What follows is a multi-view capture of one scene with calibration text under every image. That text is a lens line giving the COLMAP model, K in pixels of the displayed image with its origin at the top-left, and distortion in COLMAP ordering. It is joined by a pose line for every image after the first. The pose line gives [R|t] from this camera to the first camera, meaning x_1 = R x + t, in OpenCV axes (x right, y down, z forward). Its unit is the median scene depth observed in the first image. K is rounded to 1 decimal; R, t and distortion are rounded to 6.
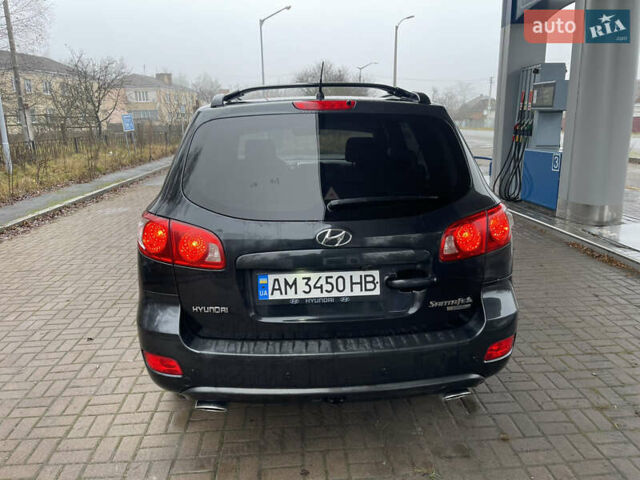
lens RADIAL K [[490.2, 0, 320.0], [0, 490.2, 240.0], [0, 0, 1]] dist [0.122508, -0.168377]
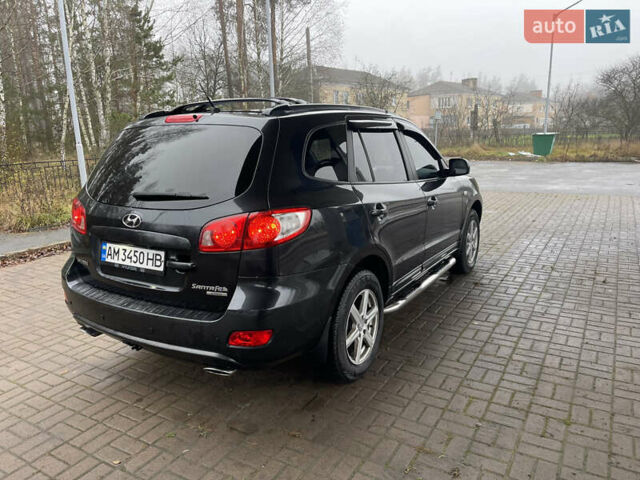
lens RADIAL K [[490.2, 0, 320.0], [0, 490.2, 240.0], [0, 0, 1]] dist [0.122508, -0.168377]
pose [[0.818057, 0.125558, -0.561265, 1.156120], [-0.129734, 0.991013, 0.032605, -0.060772], [0.560314, 0.046143, 0.826994, 0.178132]]
